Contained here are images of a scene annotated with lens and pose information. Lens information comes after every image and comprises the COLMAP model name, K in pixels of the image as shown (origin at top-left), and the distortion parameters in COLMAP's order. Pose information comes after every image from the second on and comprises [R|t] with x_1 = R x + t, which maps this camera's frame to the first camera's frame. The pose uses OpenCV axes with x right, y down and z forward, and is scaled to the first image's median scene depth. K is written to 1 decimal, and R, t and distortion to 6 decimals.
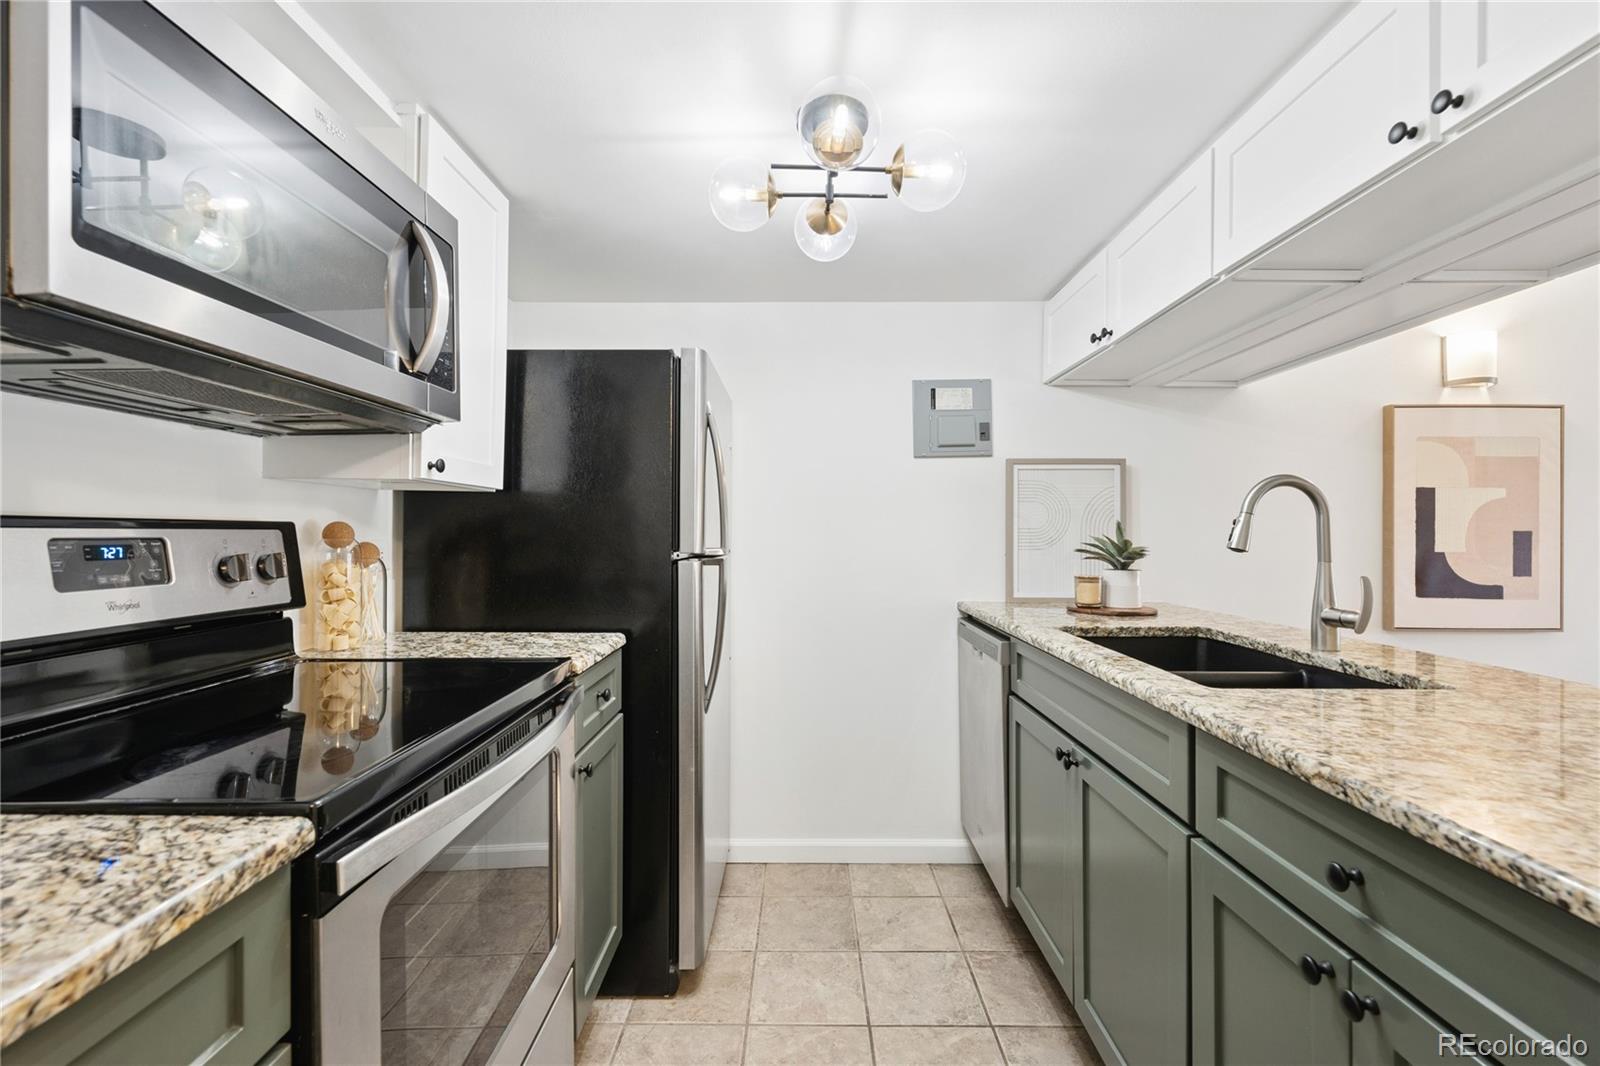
lens RADIAL K [[675.8, 0, 799.6], [0, 675.8, 527.8], [0, 0, 1]] dist [0.001978, -0.000317]
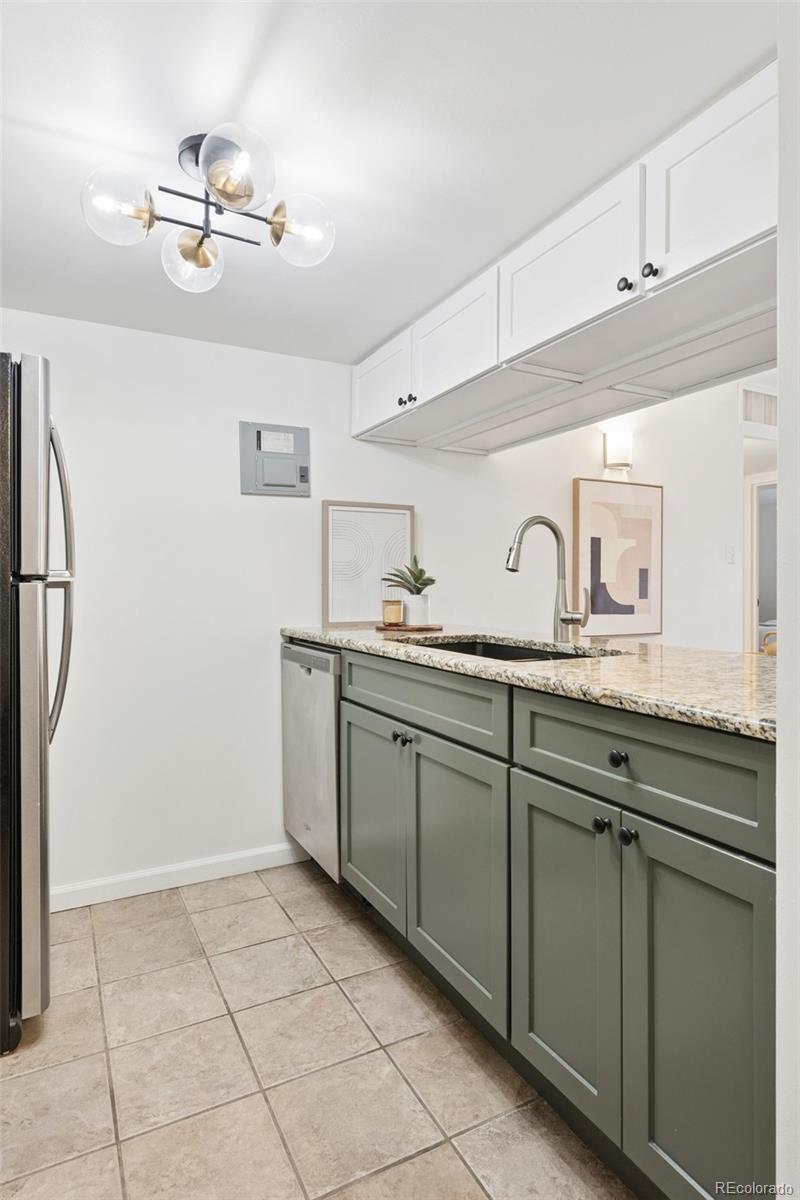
lens RADIAL K [[657.7, 0, 386.4], [0, 657.7, 583.9], [0, 0, 1]] dist [0.008414, -0.003055]
pose [[0.886376, -0.000558, 0.462965, -0.151030], [-0.001869, 0.999987, 0.004784, 0.045273], [-0.462962, -0.005106, 0.886364, -0.037236]]
